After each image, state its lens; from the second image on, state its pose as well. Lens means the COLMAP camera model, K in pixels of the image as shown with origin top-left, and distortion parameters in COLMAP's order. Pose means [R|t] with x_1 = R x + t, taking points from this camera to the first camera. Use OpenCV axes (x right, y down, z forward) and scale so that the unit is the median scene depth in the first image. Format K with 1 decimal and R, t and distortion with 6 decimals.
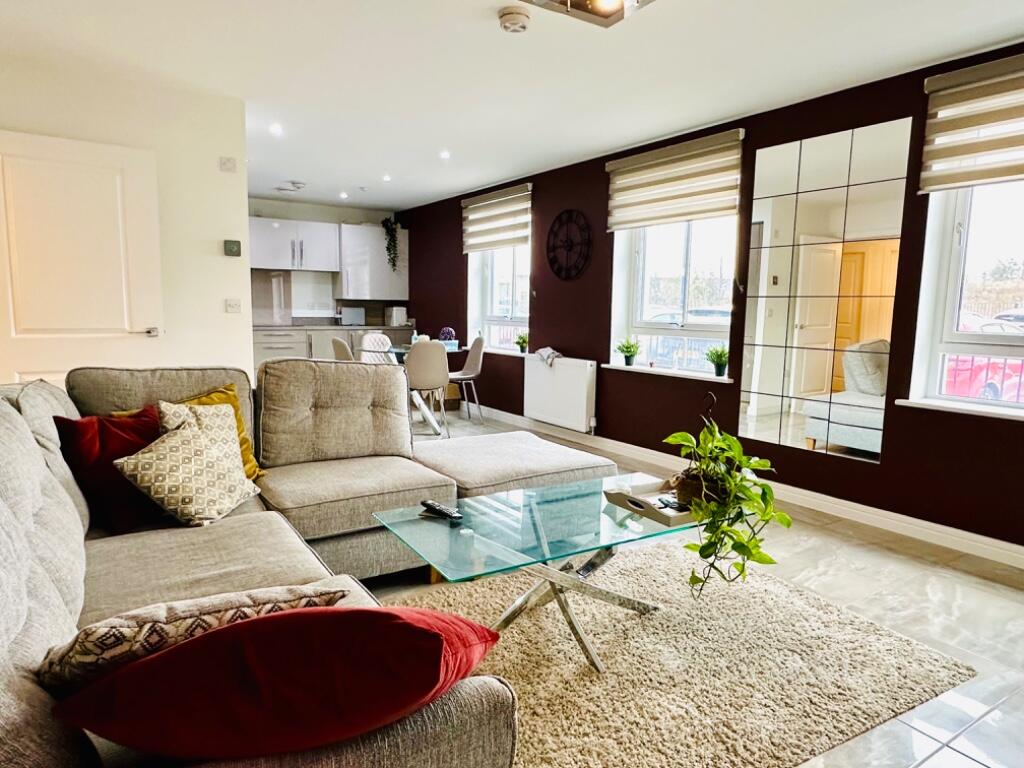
lens RADIAL K [[640.9, 0, 515.0], [0, 640.9, 386.0], [0, 0, 1]] dist [-0.004648, 0.003183]
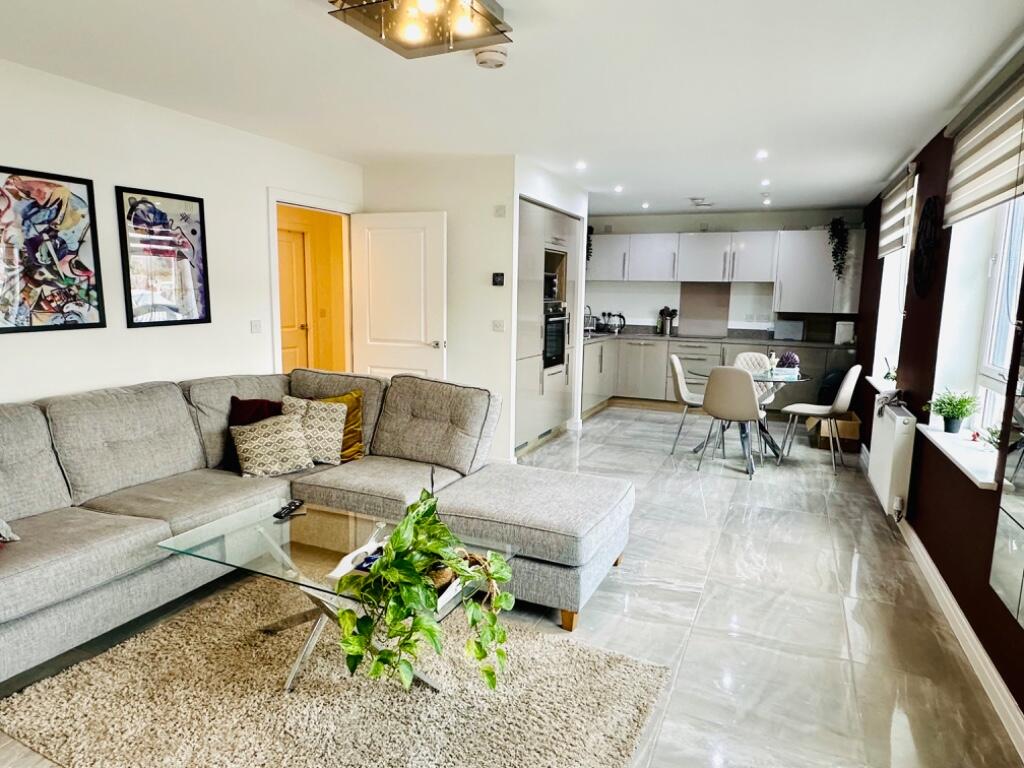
lens RADIAL K [[640.9, 0, 512.5], [0, 640.9, 381.3], [0, 0, 1]] dist [-0.004648, 0.003183]
pose [[0.549687, 0.105923, -0.828628, 0.306274], [-0.108325, 0.992592, 0.055023, -0.045650], [0.828318, 0.059516, 0.557089, 0.175142]]
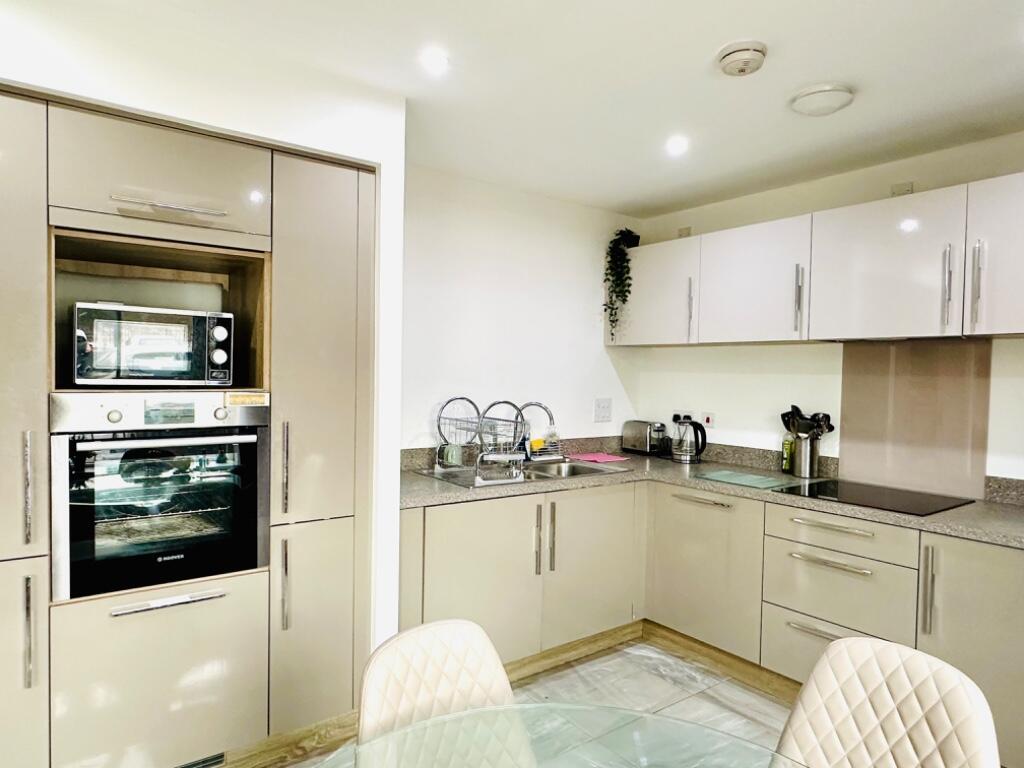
lens RADIAL K [[640.9, 0, 511.1], [0, 640.9, 388.1], [0, 0, 1]] dist [-0.004648, 0.003183]
pose [[0.062572, 0.008626, -0.998003, -0.033711], [-0.137215, 0.990541, -0.000041, -0.121140], [0.988563, 0.136943, 0.063164, 0.740466]]
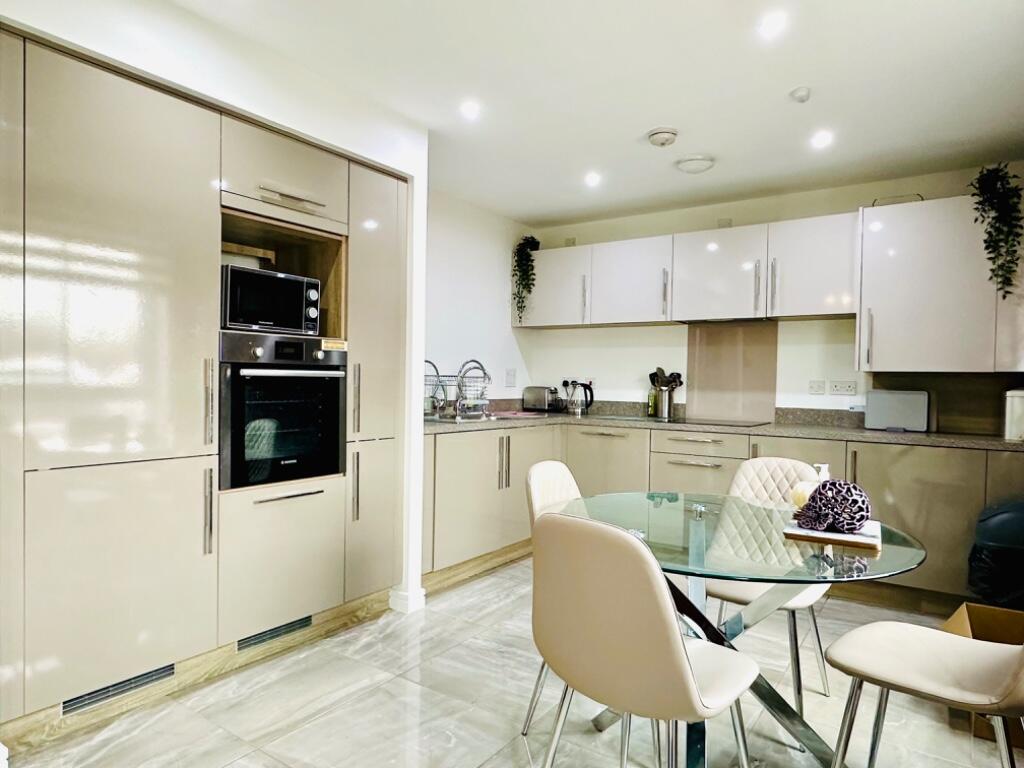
lens RADIAL K [[640.9, 0, 511.3], [0, 640.9, 389.4], [0, 0, 1]] dist [-0.004648, 0.003183]
pose [[0.376543, 0.002140, -0.926397, 0.059423], [-0.121676, 0.991449, -0.047166, -0.072261], [0.918374, 0.130480, 0.373583, 0.609775]]
